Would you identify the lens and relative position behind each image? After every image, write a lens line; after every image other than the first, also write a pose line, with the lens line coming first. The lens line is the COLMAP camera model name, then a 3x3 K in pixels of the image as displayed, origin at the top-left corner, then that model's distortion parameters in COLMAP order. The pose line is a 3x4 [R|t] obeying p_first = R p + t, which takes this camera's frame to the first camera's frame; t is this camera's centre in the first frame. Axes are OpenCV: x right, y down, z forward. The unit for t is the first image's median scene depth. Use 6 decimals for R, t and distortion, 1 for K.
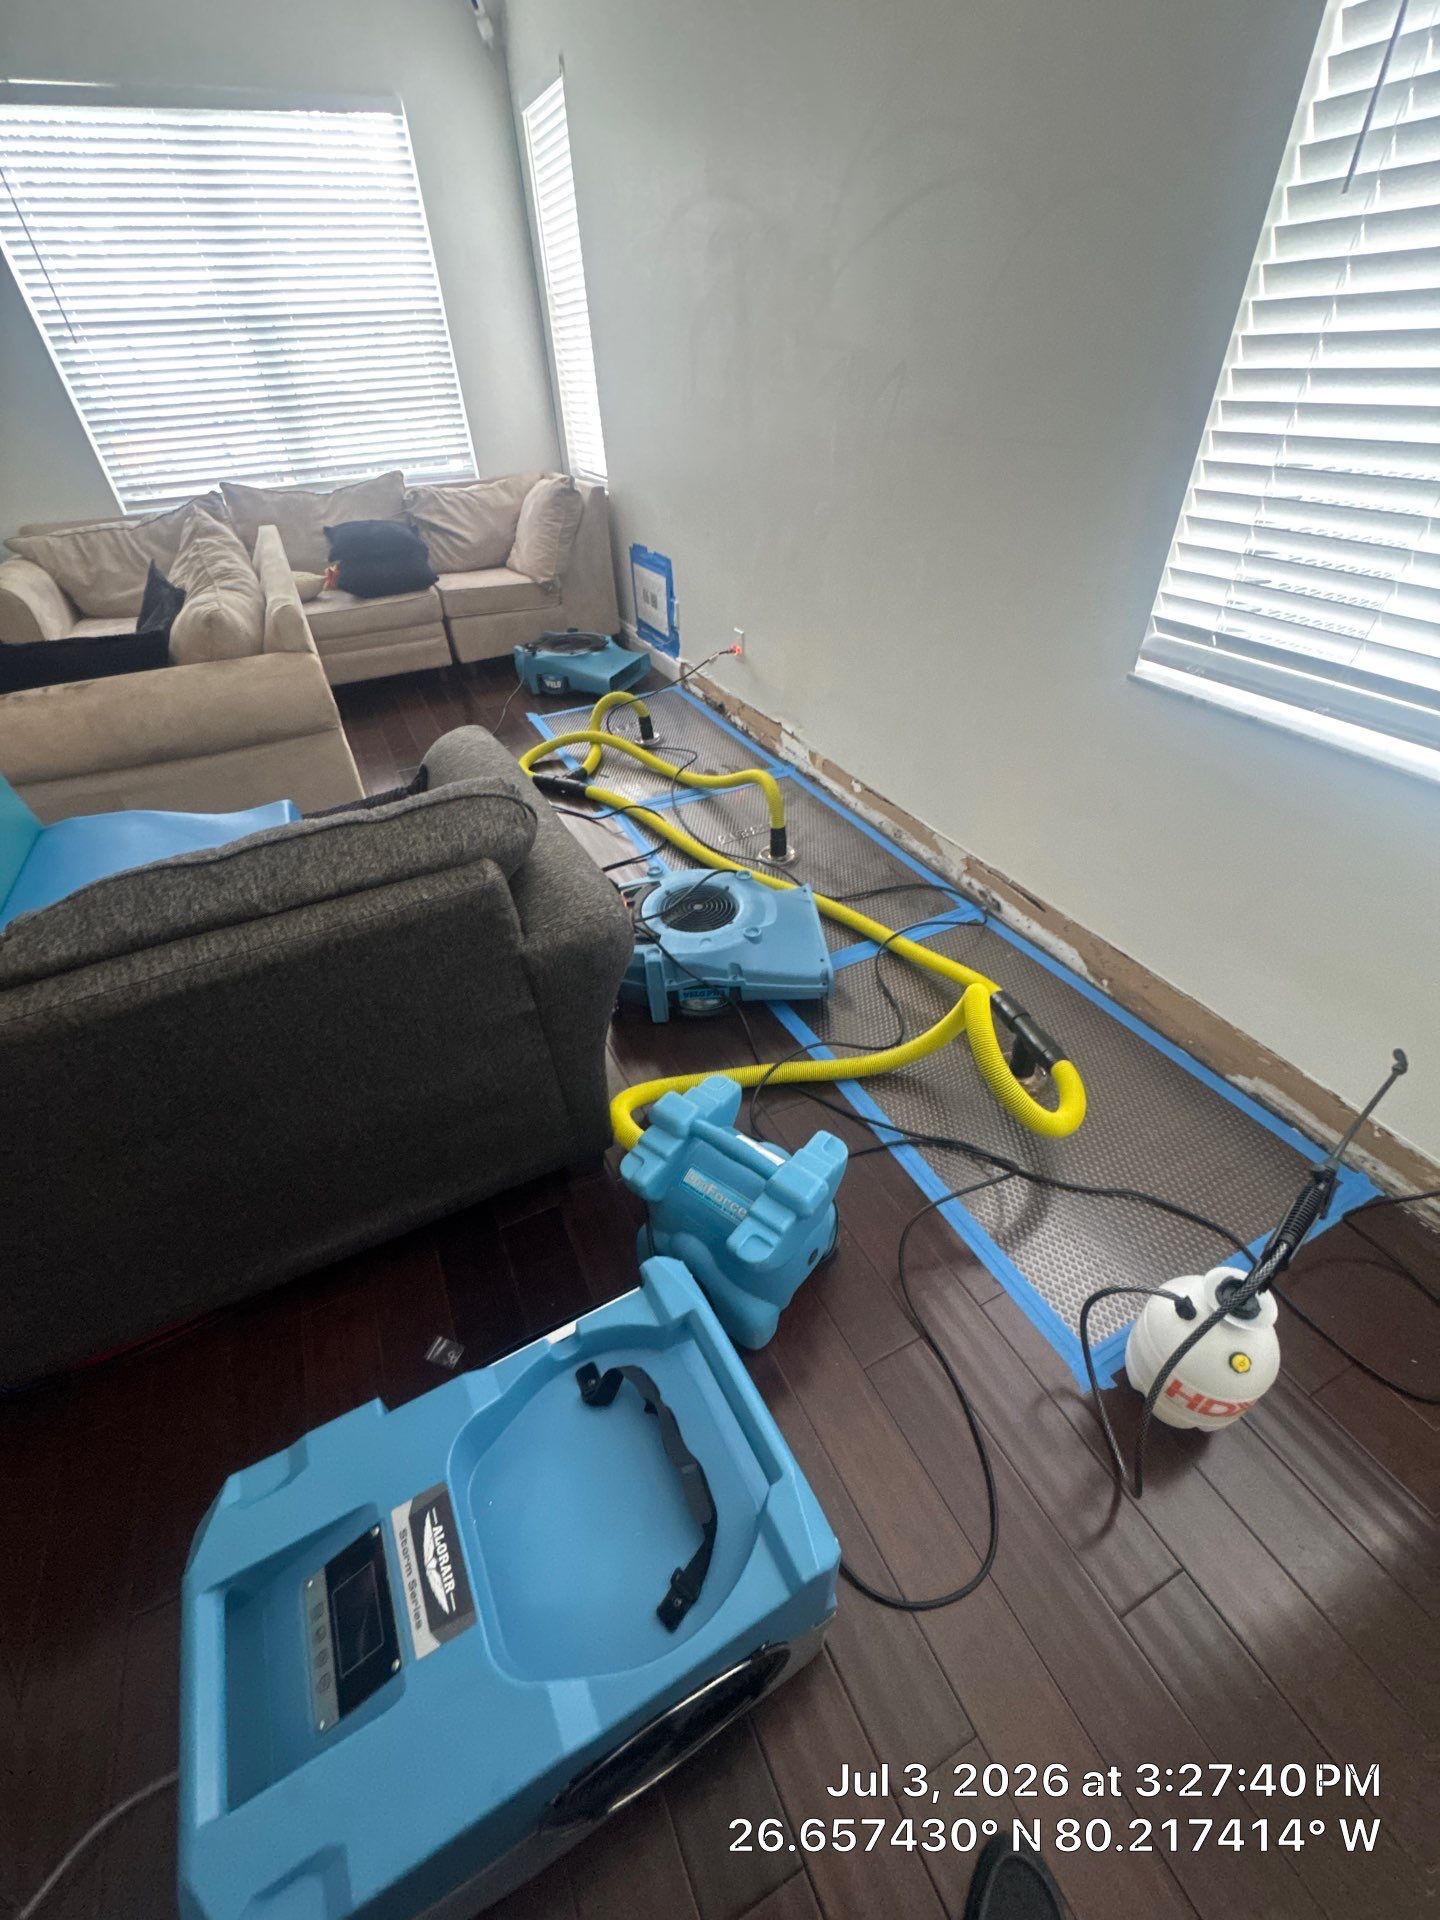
lens RADIAL K [[767.4, 0, 727.8], [0, 767.4, 960.4], [0, 0, 1]] dist [-0.000485, 0.000565]
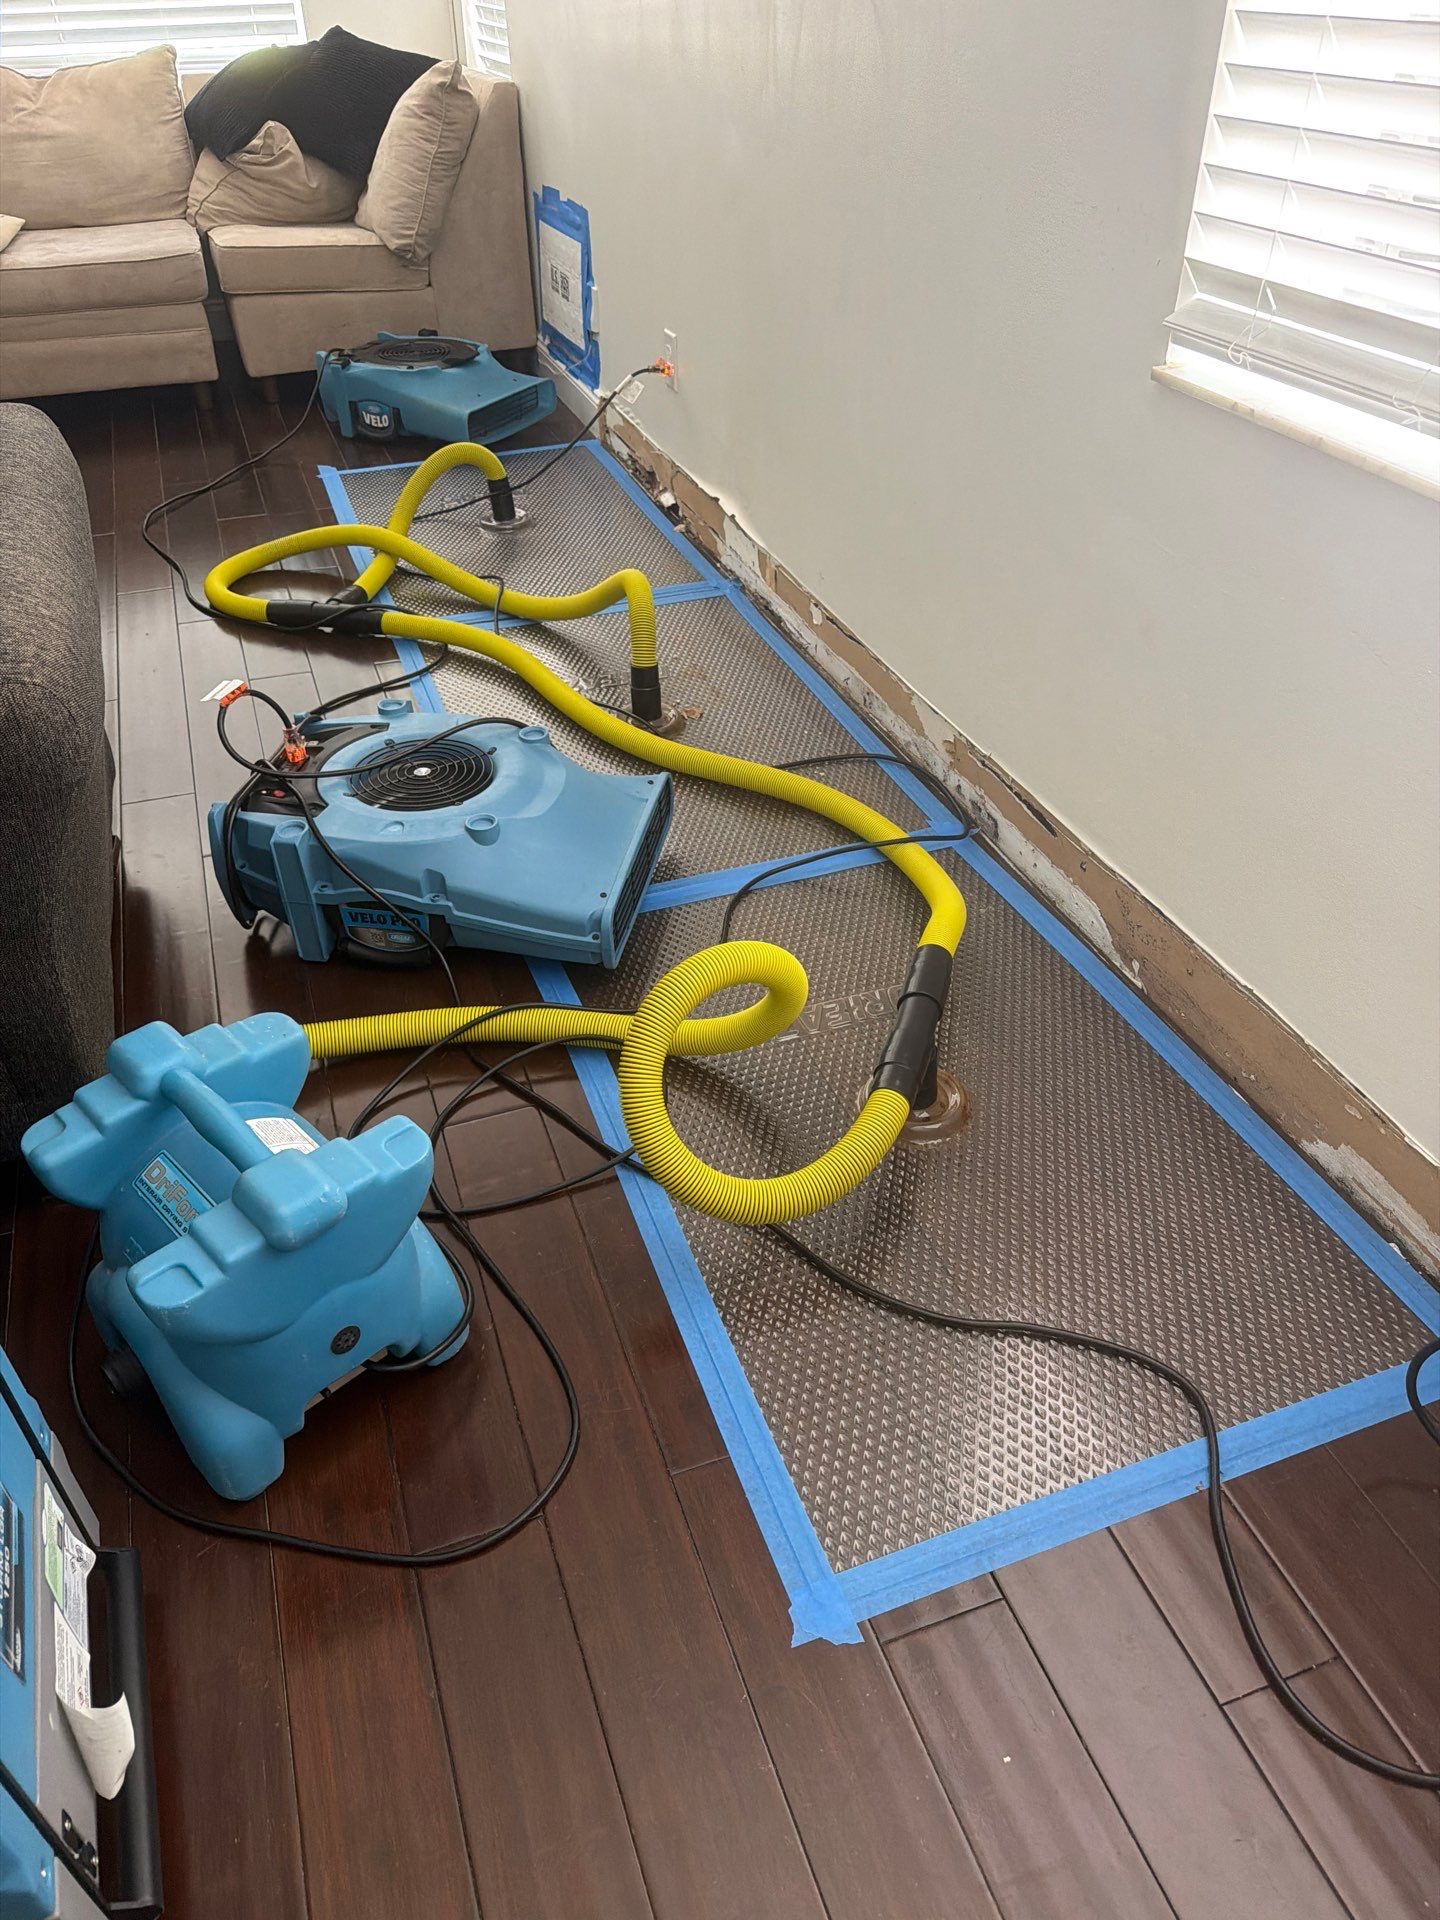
lens RADIAL K [[1348.3, 0, 720.0], [0, 1348.3, 960.0], [0, 0, 1]] dist [0.132671, -0.212680]
pose [[0.993020, 0.091151, -0.074849, 0.142954], [-0.092938, 0.995456, -0.020742, 0.037463], [0.072618, 0.027554, 0.996979, 0.011729]]
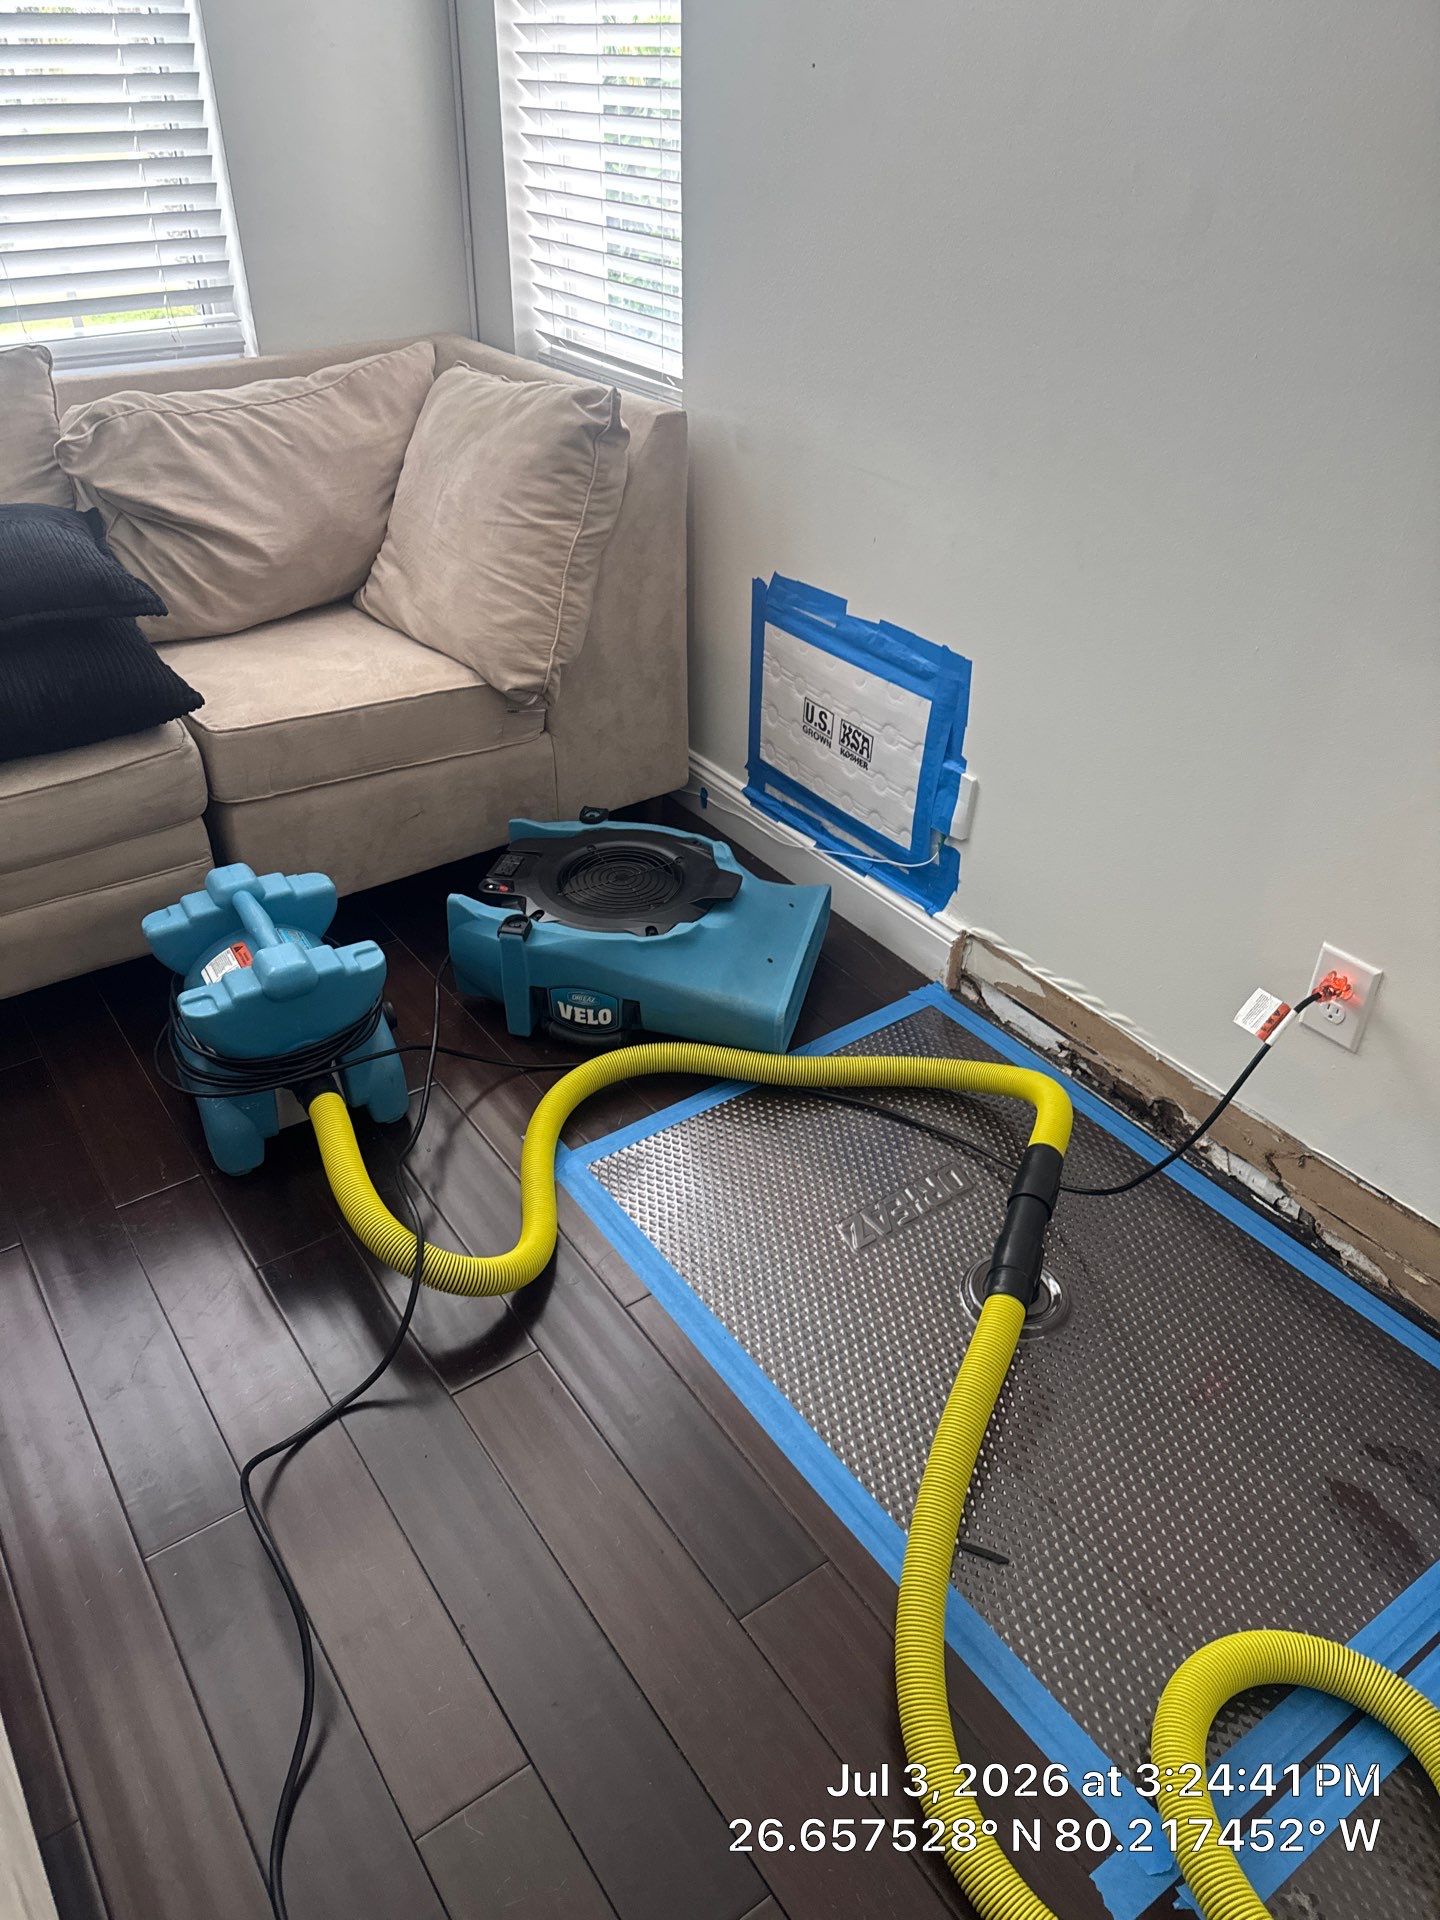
lens RADIAL K [[1348.3, 0, 720.0], [0, 1348.3, 960.0], [0, 0, 1]] dist [0.132671, -0.212680]
pose [[0.988012, -0.043078, 0.148247, -0.259132], [0.055485, 0.995201, -0.080595, -0.341188], [-0.144064, 0.087854, 0.985661, 0.439826]]
